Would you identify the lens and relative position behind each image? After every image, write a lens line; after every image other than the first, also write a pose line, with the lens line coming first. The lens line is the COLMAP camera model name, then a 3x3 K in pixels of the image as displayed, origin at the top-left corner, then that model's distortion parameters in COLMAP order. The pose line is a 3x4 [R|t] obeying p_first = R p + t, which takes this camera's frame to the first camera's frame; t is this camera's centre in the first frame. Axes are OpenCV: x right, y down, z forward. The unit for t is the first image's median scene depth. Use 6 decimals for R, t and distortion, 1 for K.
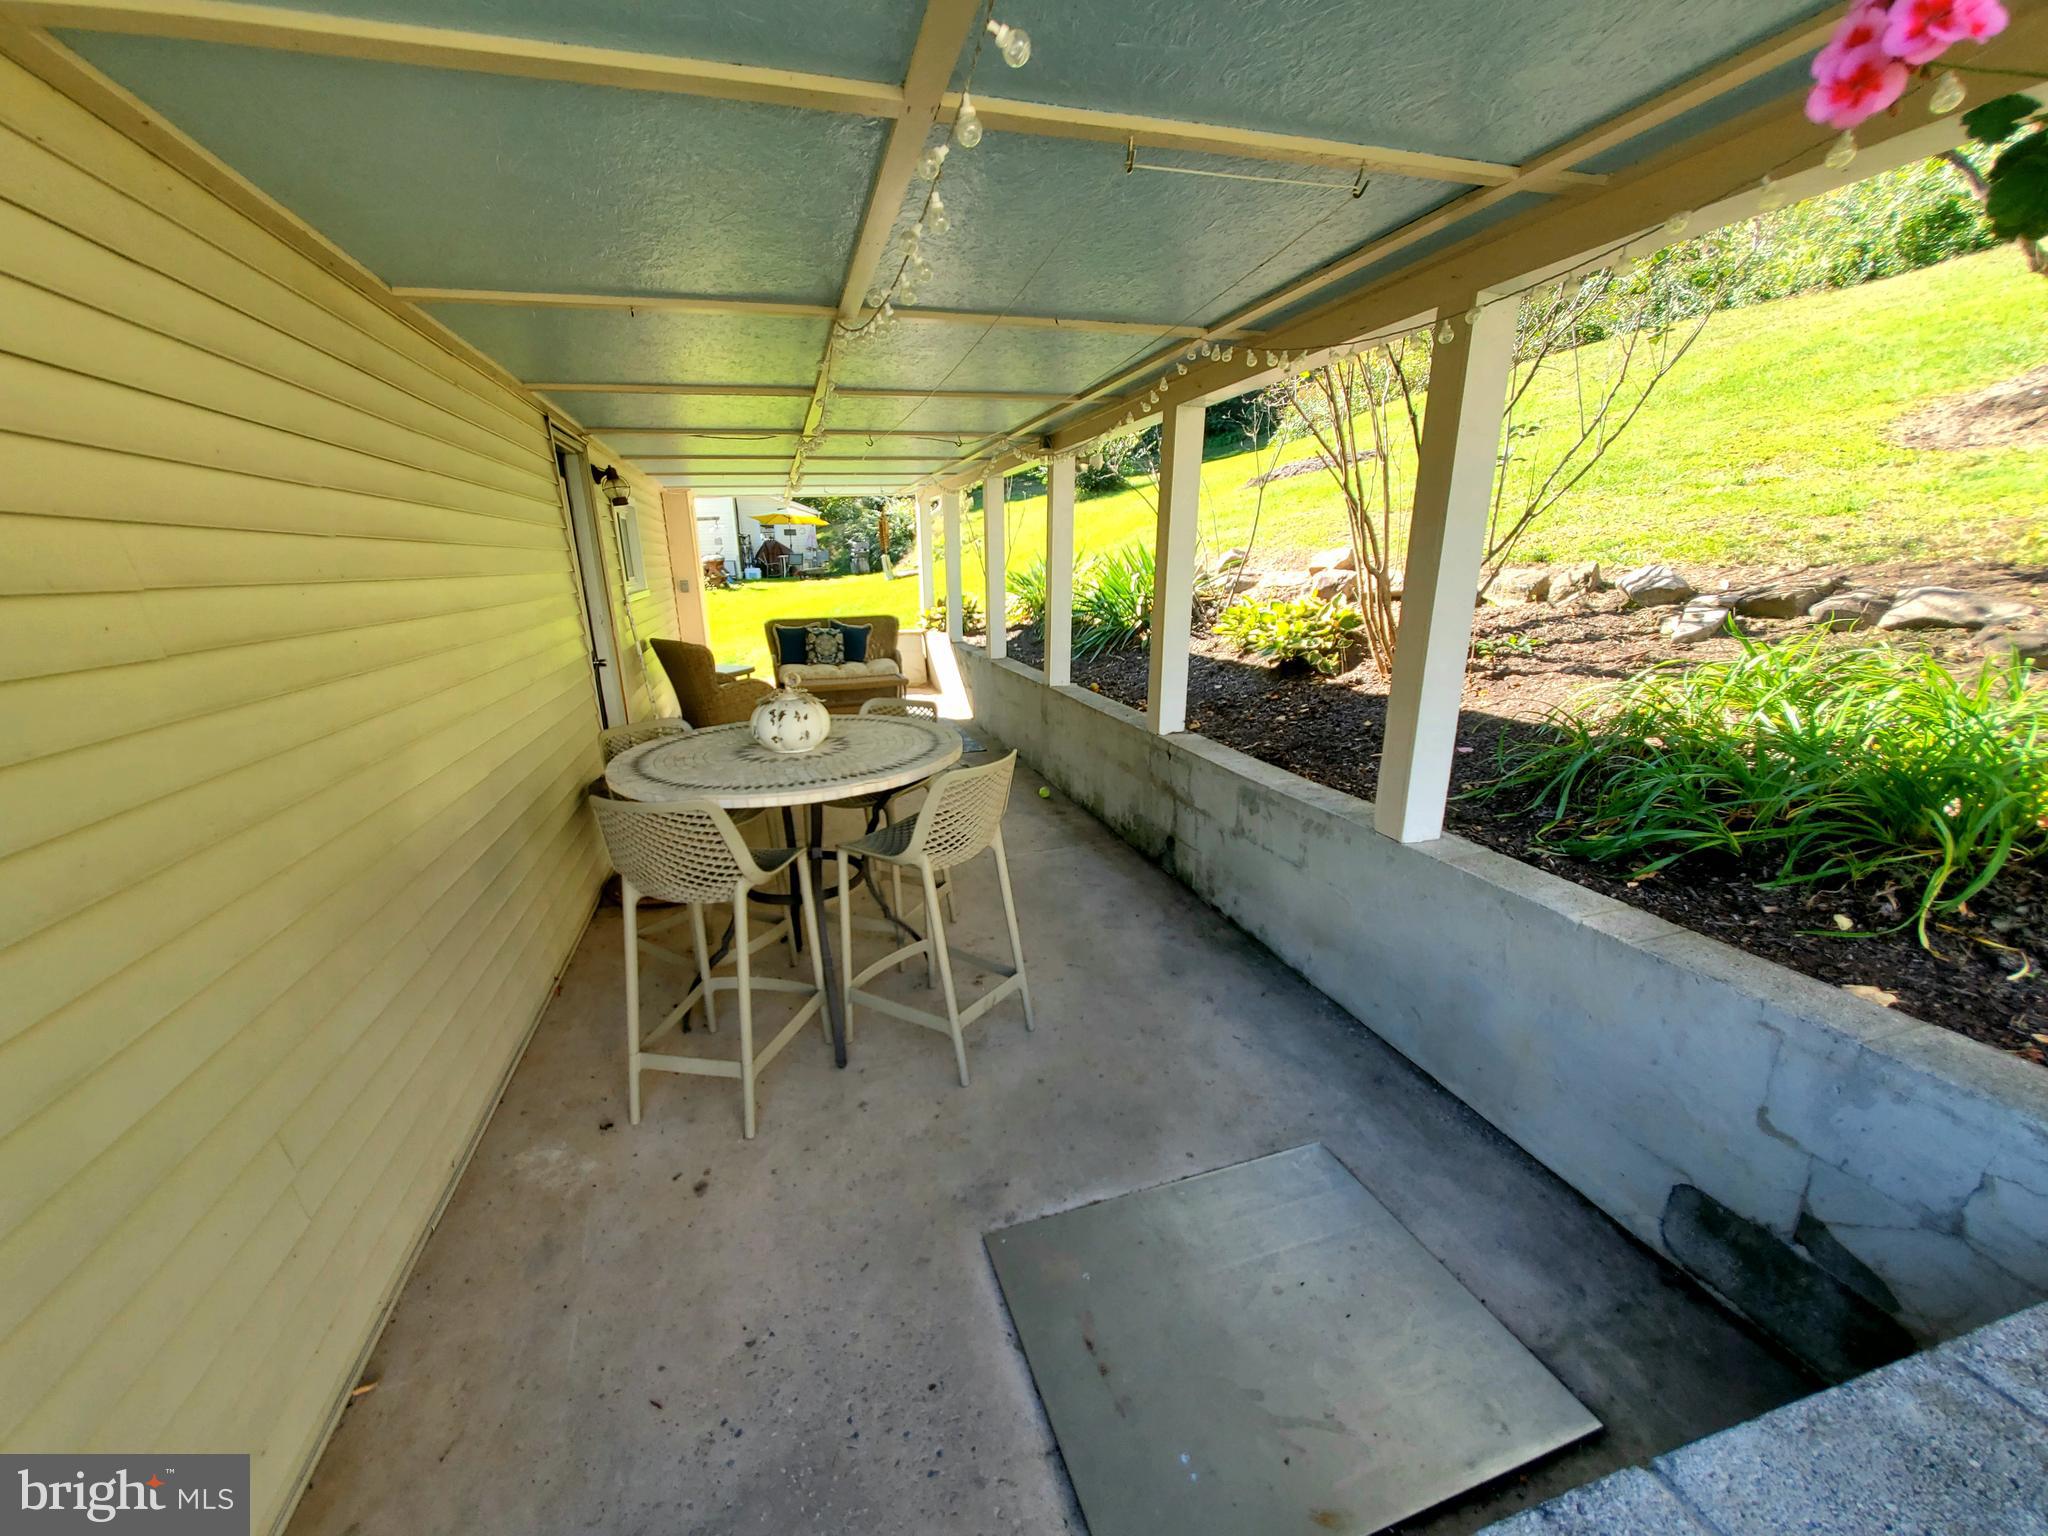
lens RADIAL K [[800.7, 0, 1017.9], [0, 800.7, 772.4], [0, 0, 1]] dist [-0.000393, -0.001252]
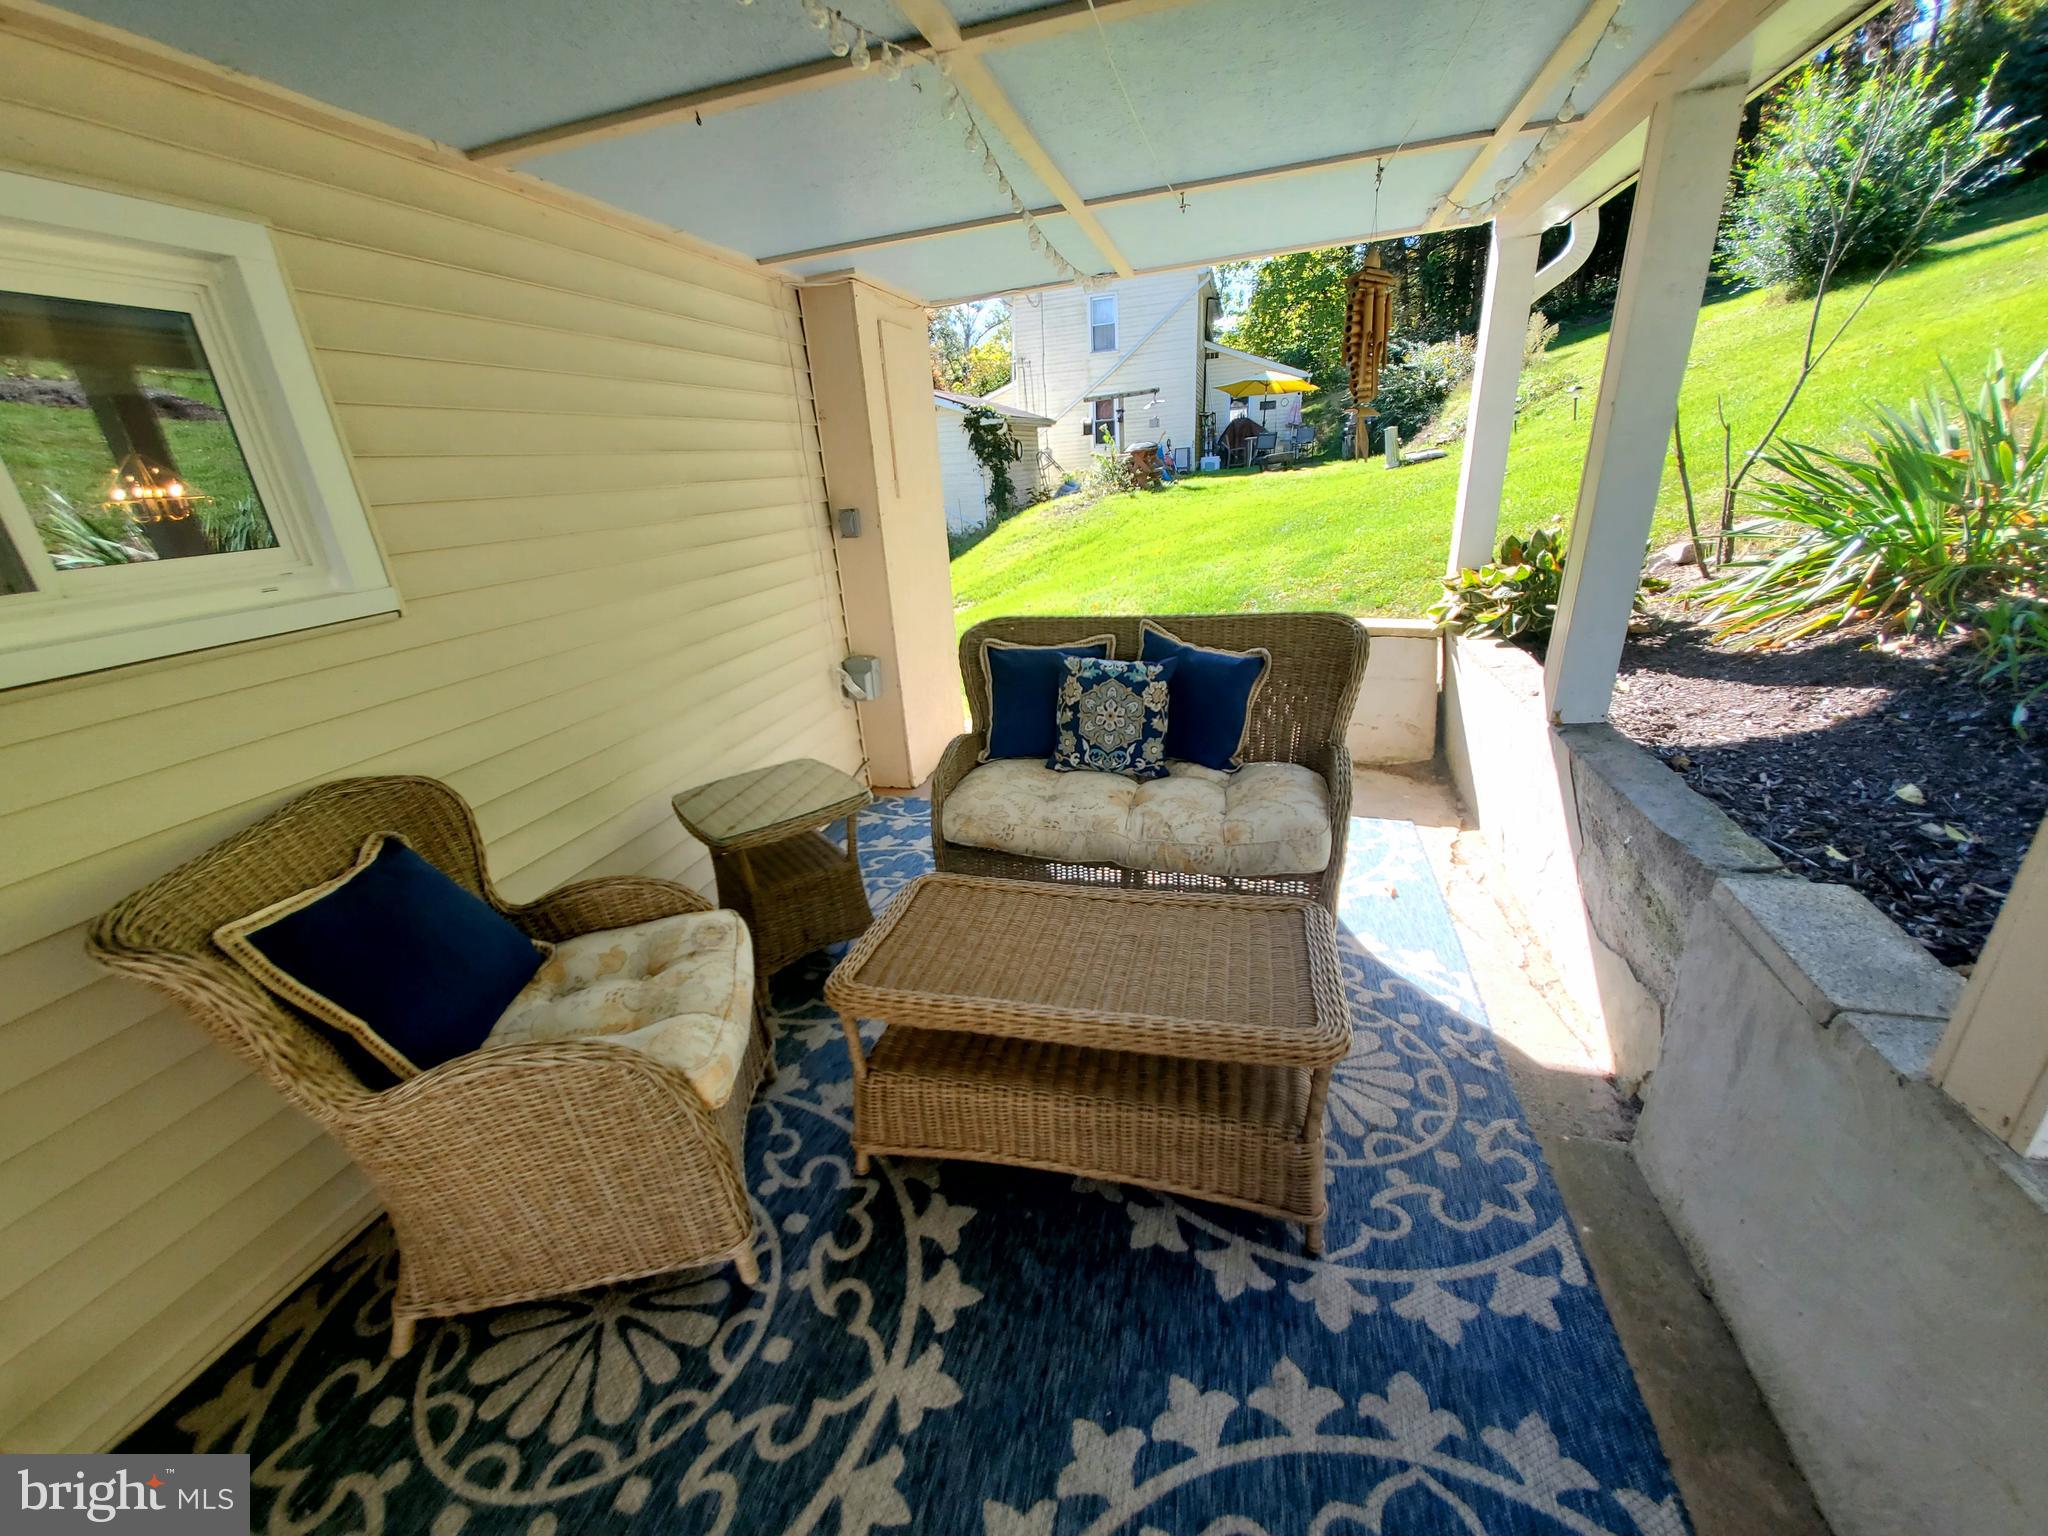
lens RADIAL K [[800.7, 0, 1023.7], [0, 800.7, 771.7], [0, 0, 1]] dist [-0.000393, -0.001252]
pose [[0.841662, 0.156858, -0.516721, -0.034186], [-0.088305, 0.983981, 0.154865, -0.063903], [0.532736, -0.084715, 0.842031, 0.245638]]
